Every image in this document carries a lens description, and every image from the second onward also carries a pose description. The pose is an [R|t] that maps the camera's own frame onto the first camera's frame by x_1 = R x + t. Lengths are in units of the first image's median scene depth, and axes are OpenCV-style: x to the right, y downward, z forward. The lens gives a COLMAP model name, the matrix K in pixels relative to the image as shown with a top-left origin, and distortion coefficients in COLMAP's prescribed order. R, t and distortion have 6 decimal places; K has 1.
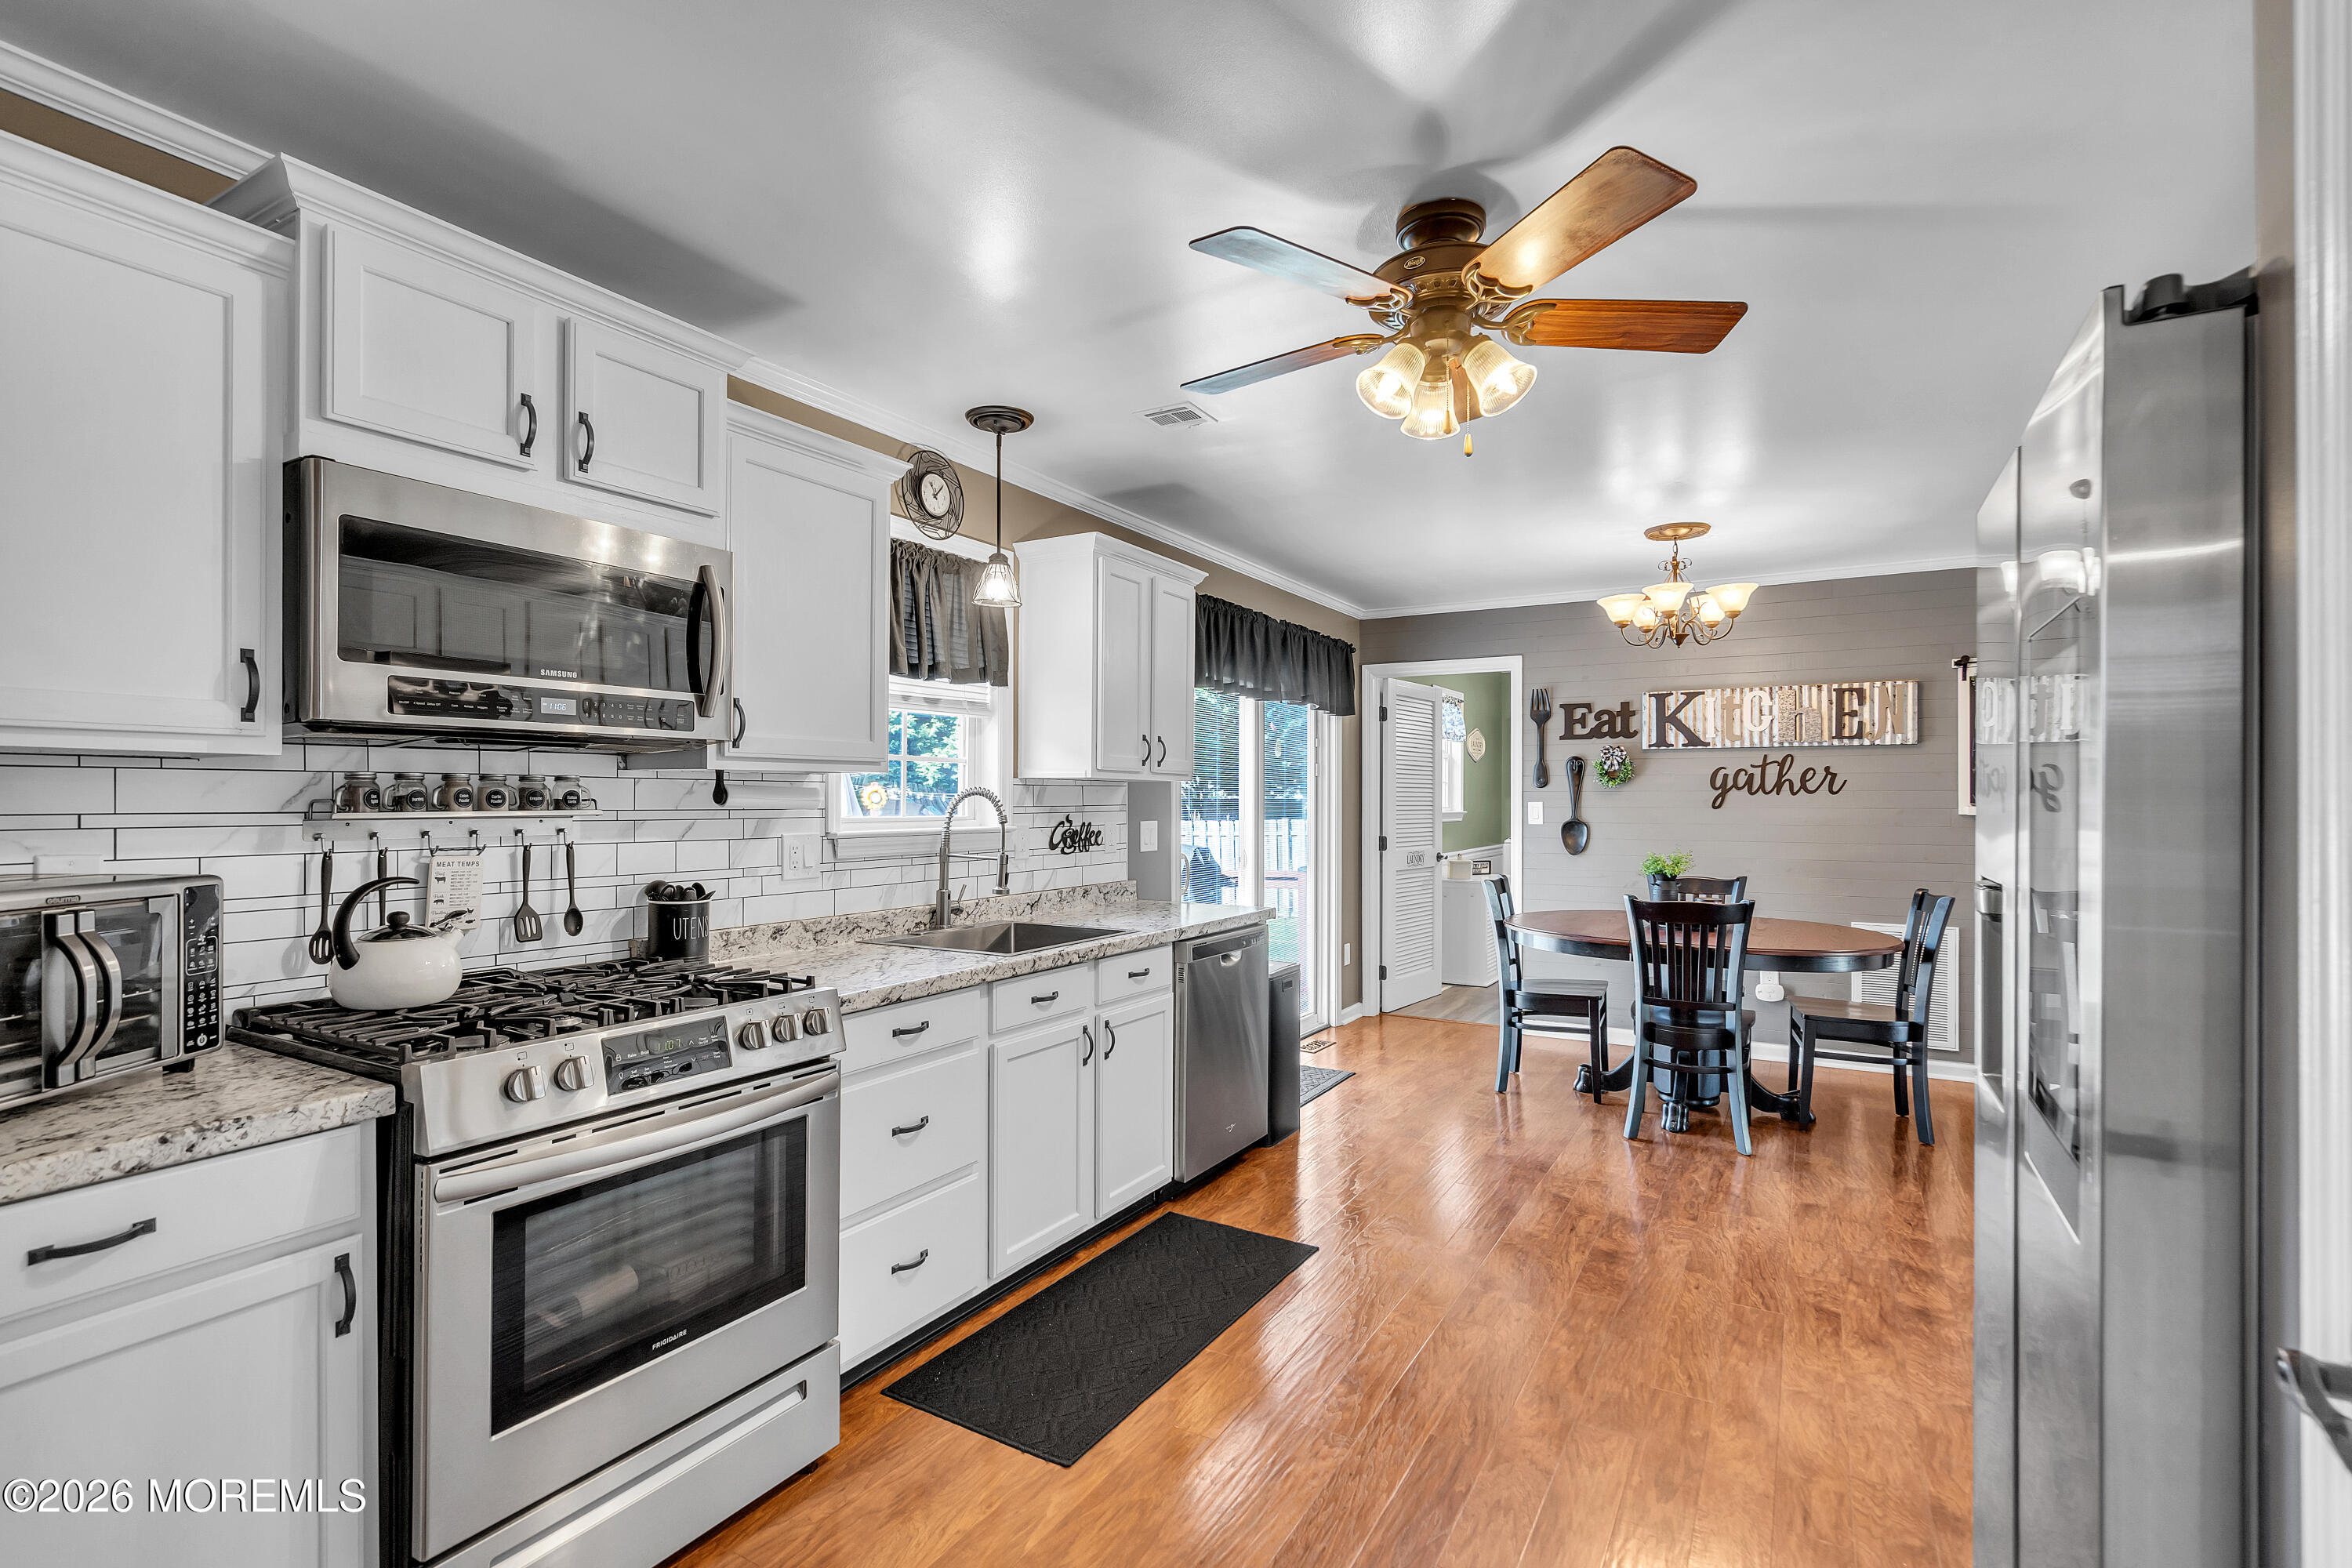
lens RADIAL K [[1092.5, 0, 1173.2], [0, 1092.5, 801.0], [0, 0, 1]] dist [-0.001617, -0.000071]
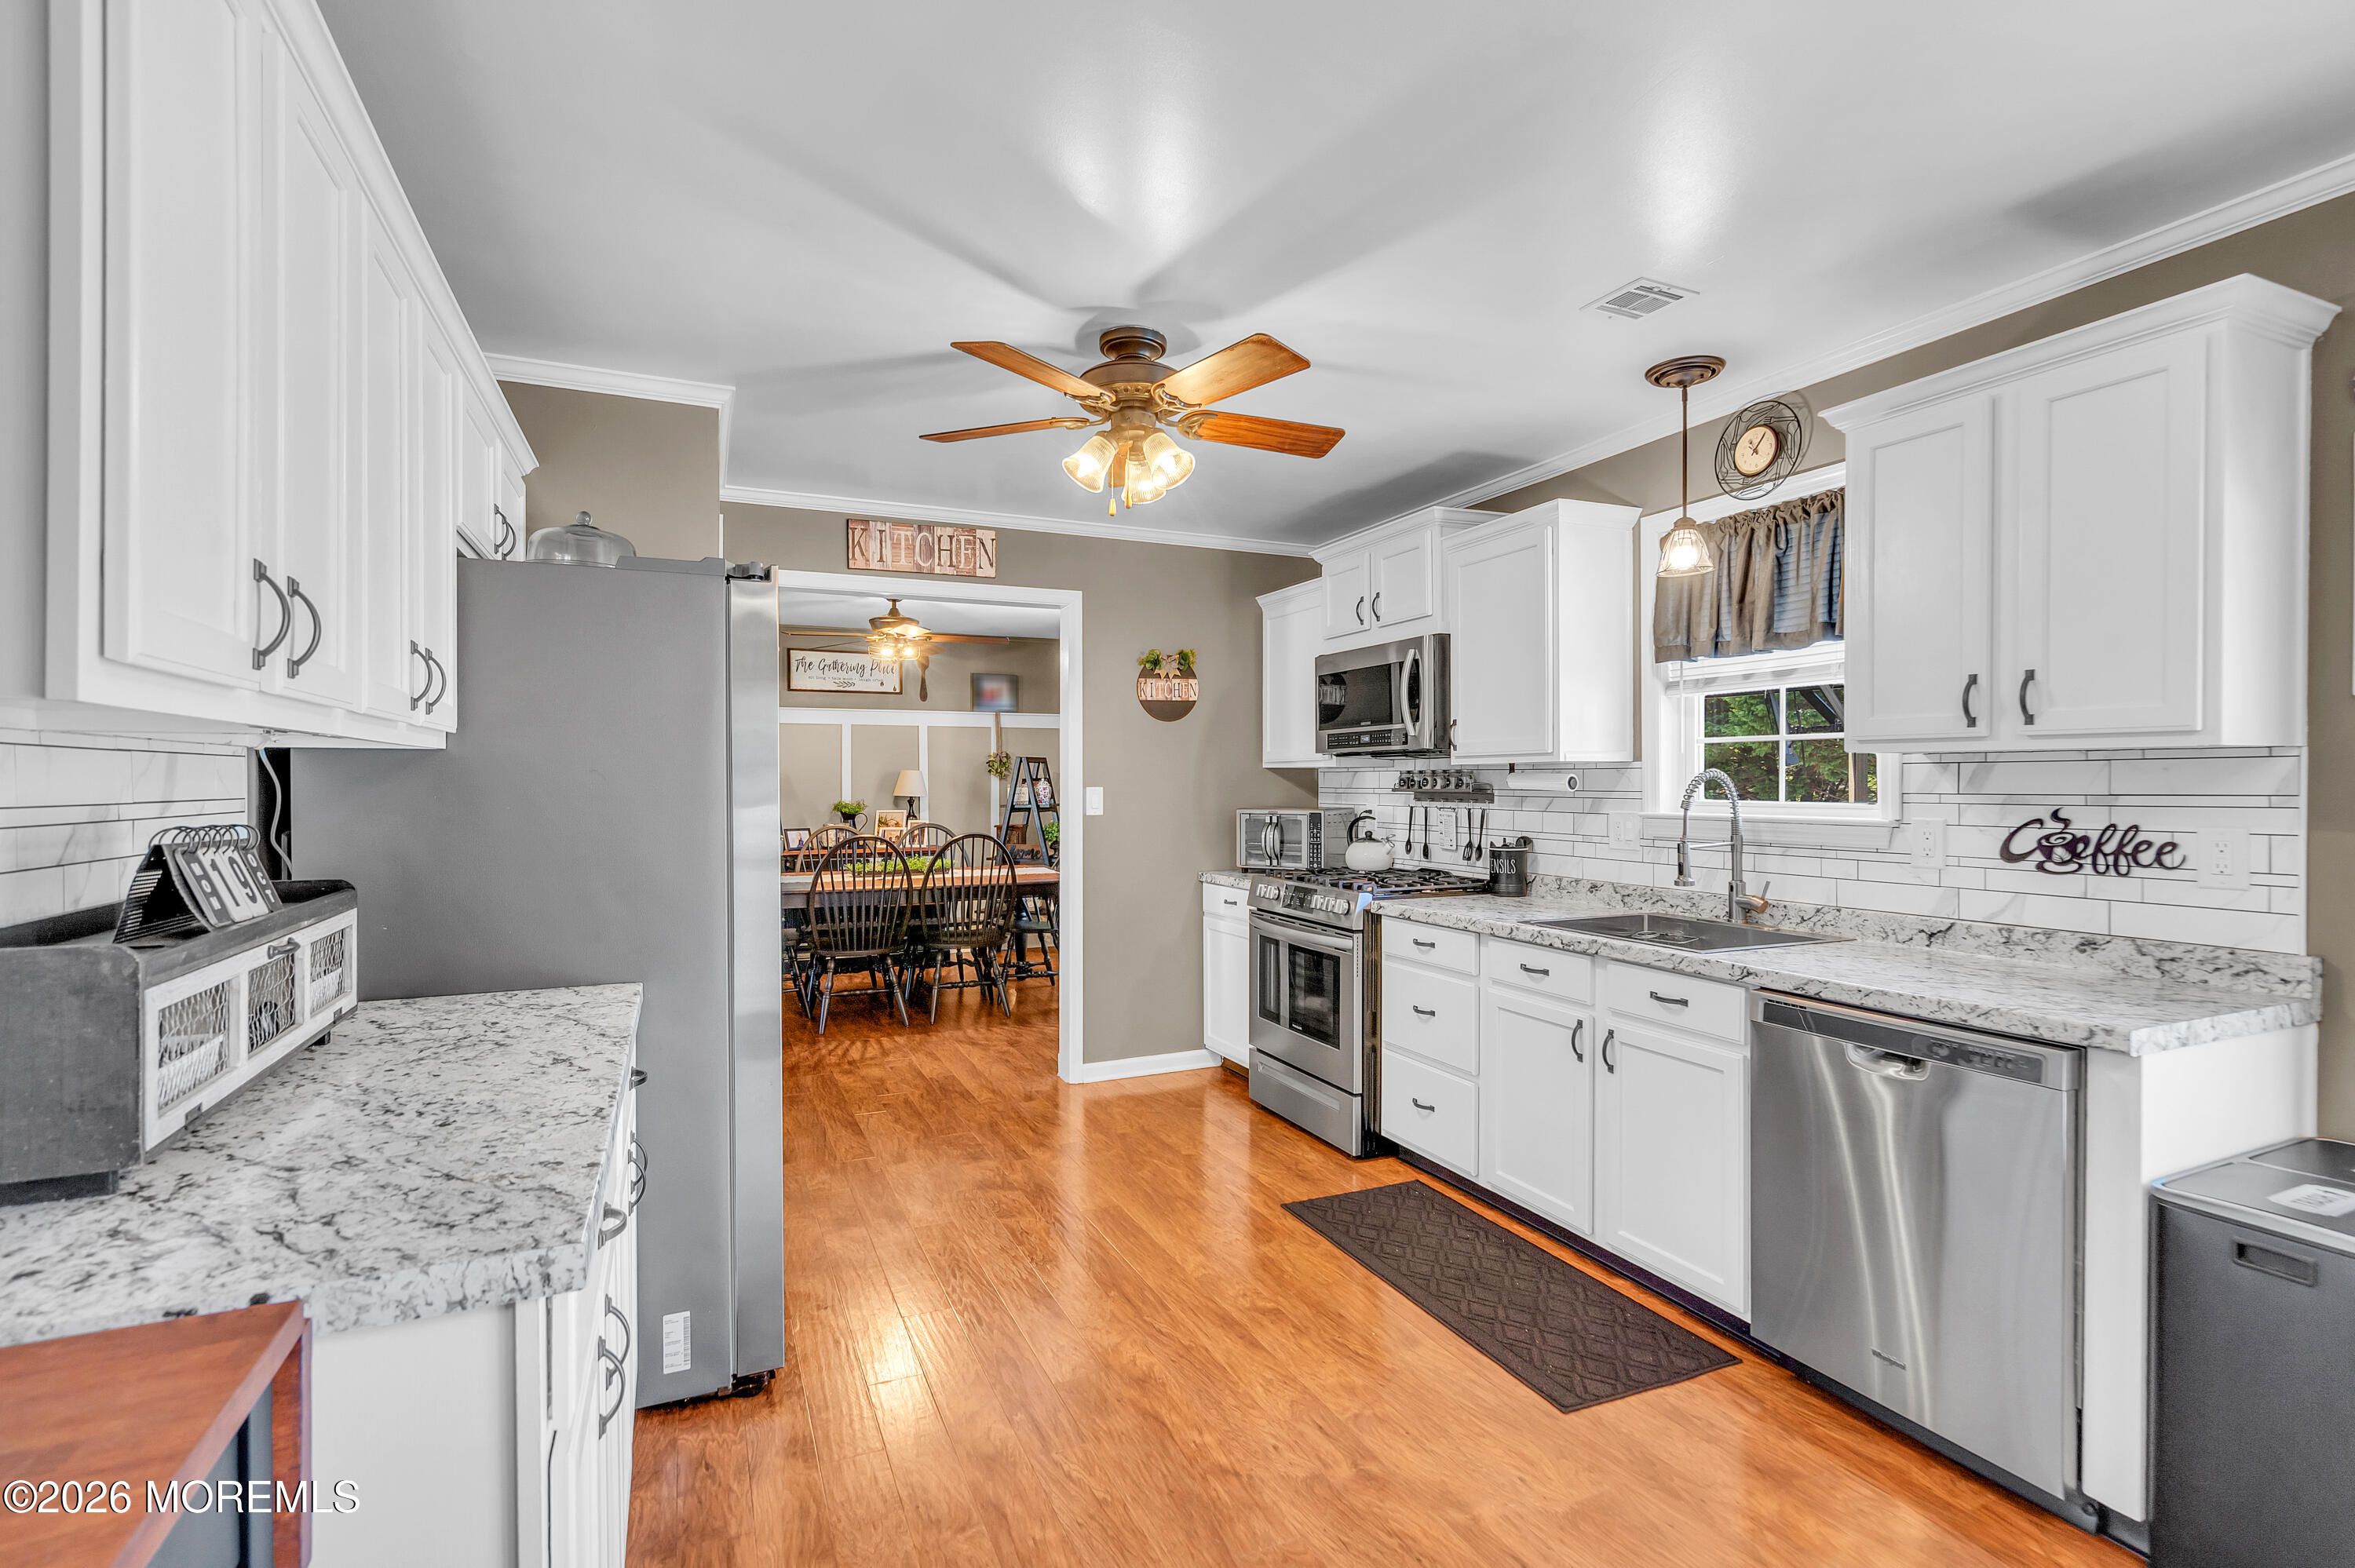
lens RADIAL K [[1091.7, 0, 1171.5], [0, 1091.7, 787.9], [0, 0, 1]] dist [-0.000623, 0.000391]
pose [[-0.579689, 0.006038, -0.814815, 1.183562], [0.000231, 0.999974, 0.007246, -0.006228], [0.814838, 0.004012, -0.579675, 1.653947]]
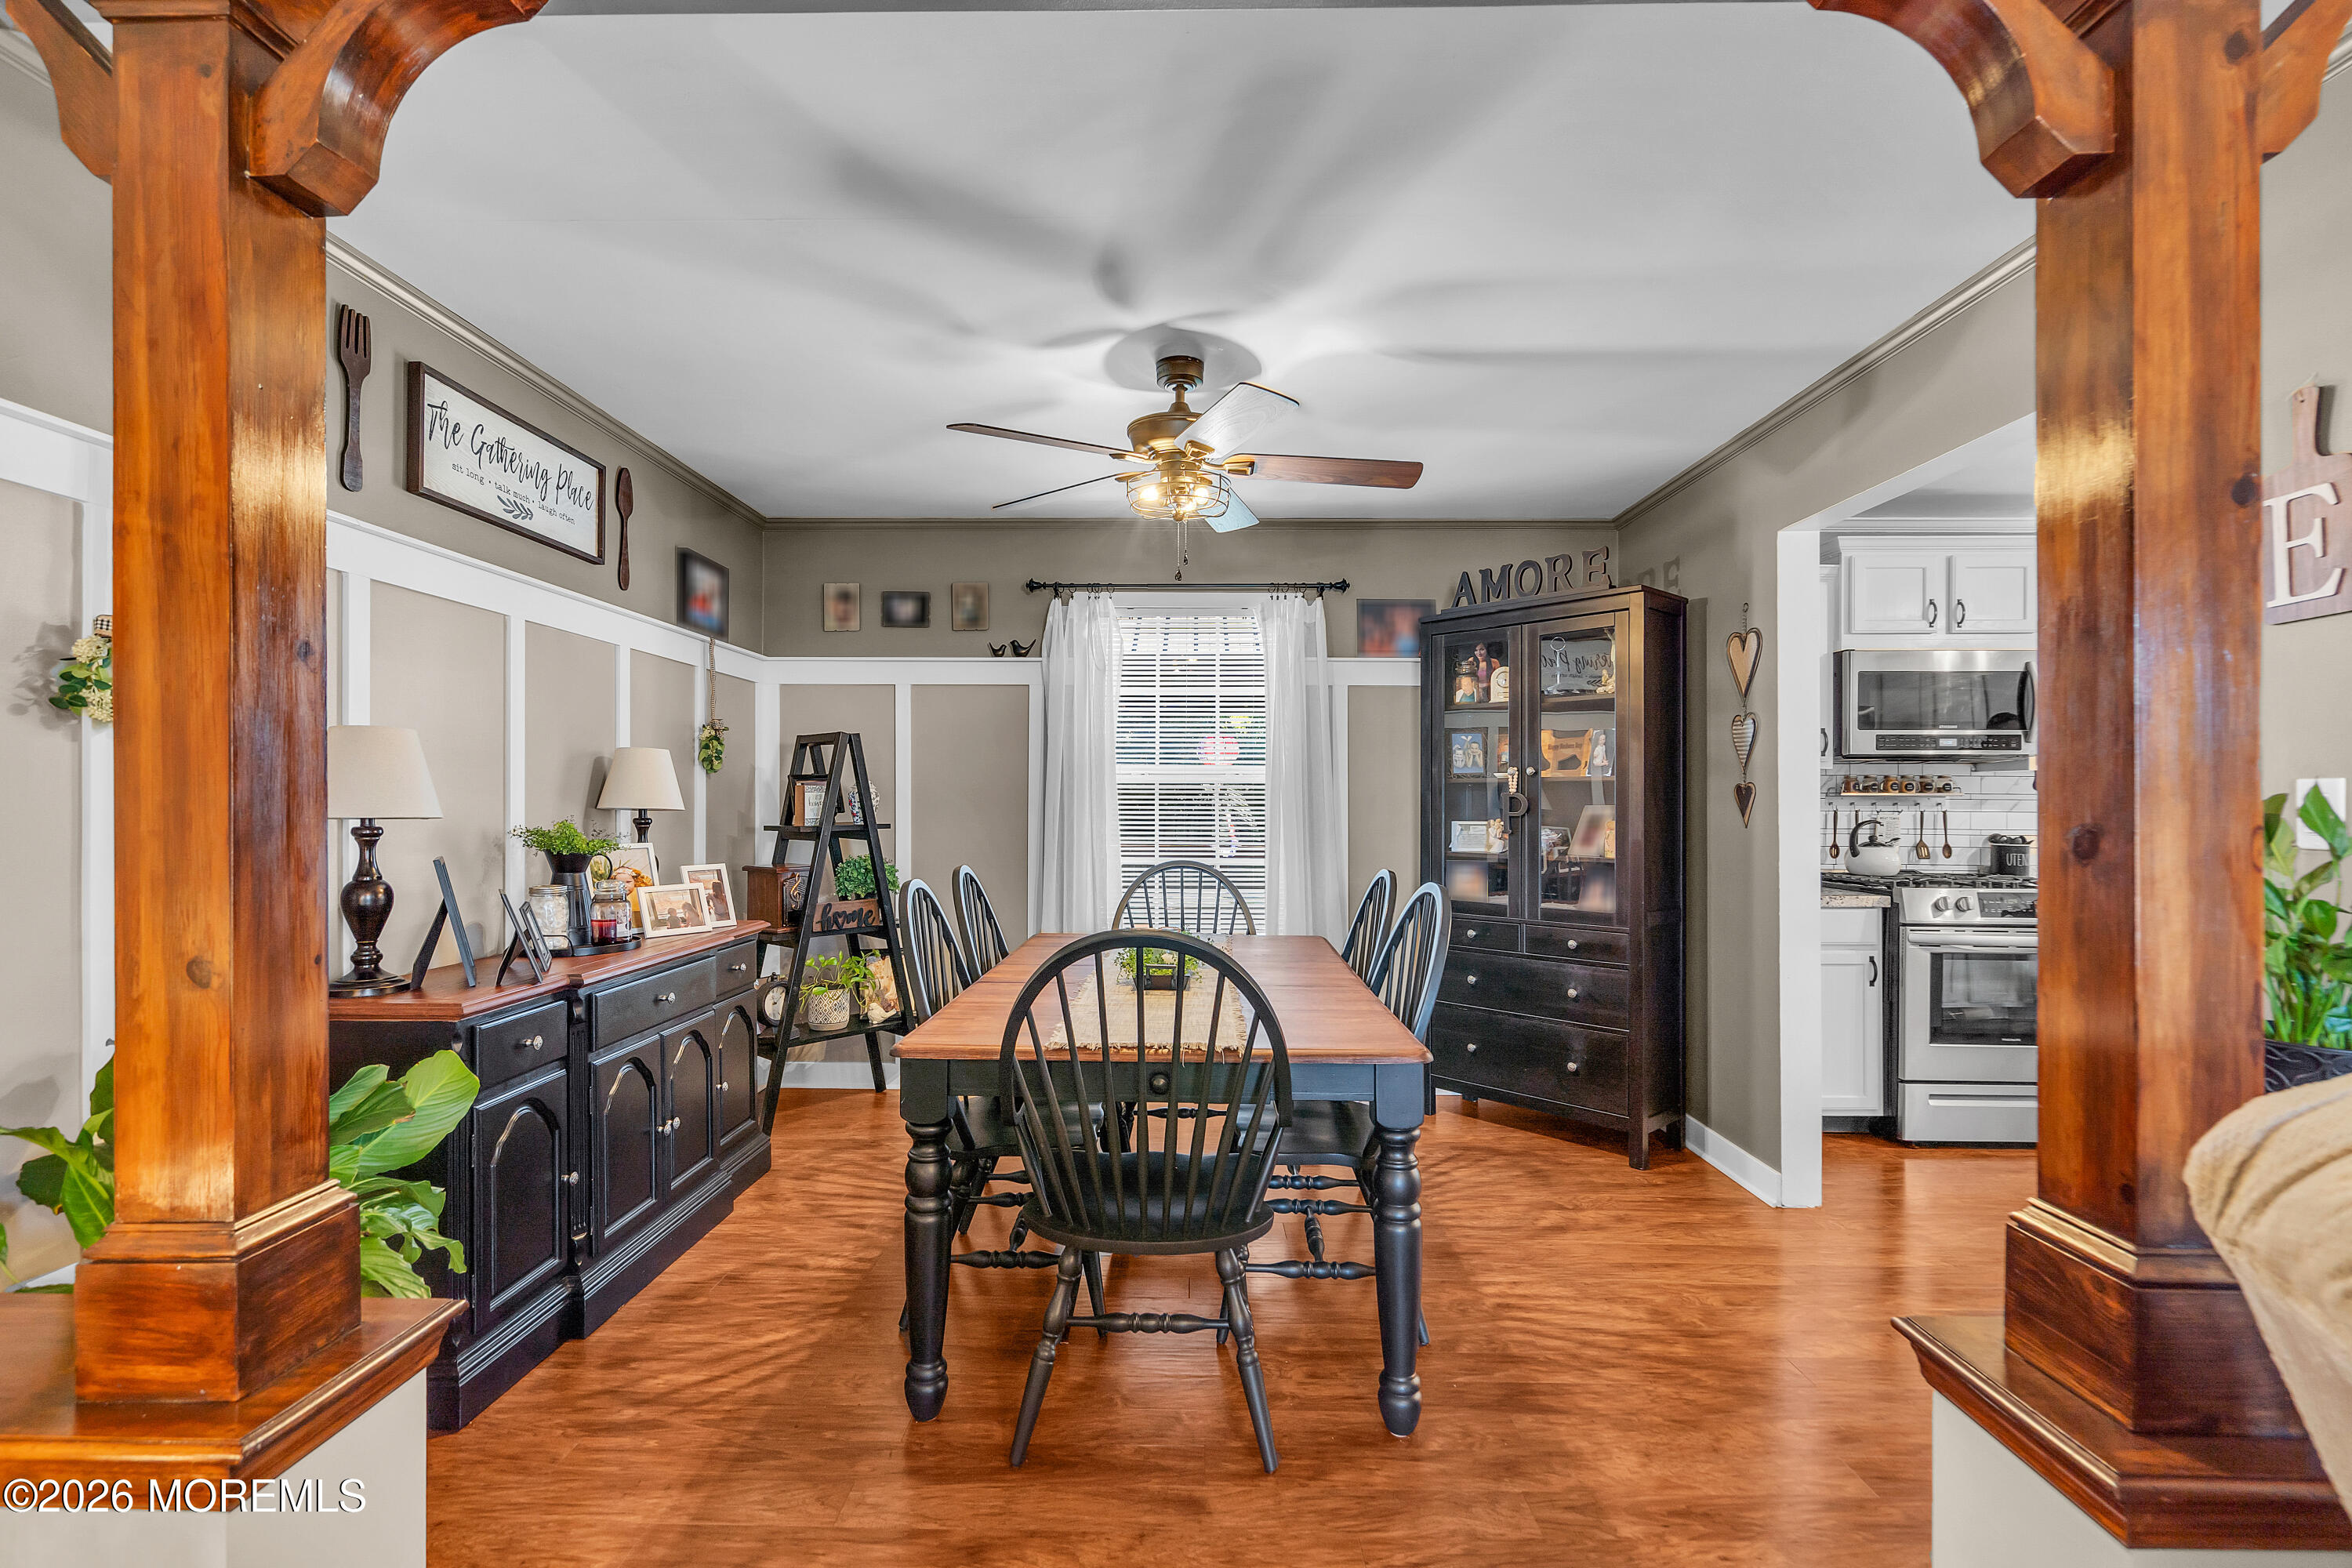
lens RADIAL K [[1090.5, 0, 1170.0], [0, 1090.5, 787.9], [0, 0, 1]] dist [-0.000623, 0.000391]
pose [[0.489648, -0.004985, -0.871906, 0.463404], [-0.006954, 0.999930, -0.009623, 0.027333], [0.871892, 0.010775, 0.489579, -1.155792]]
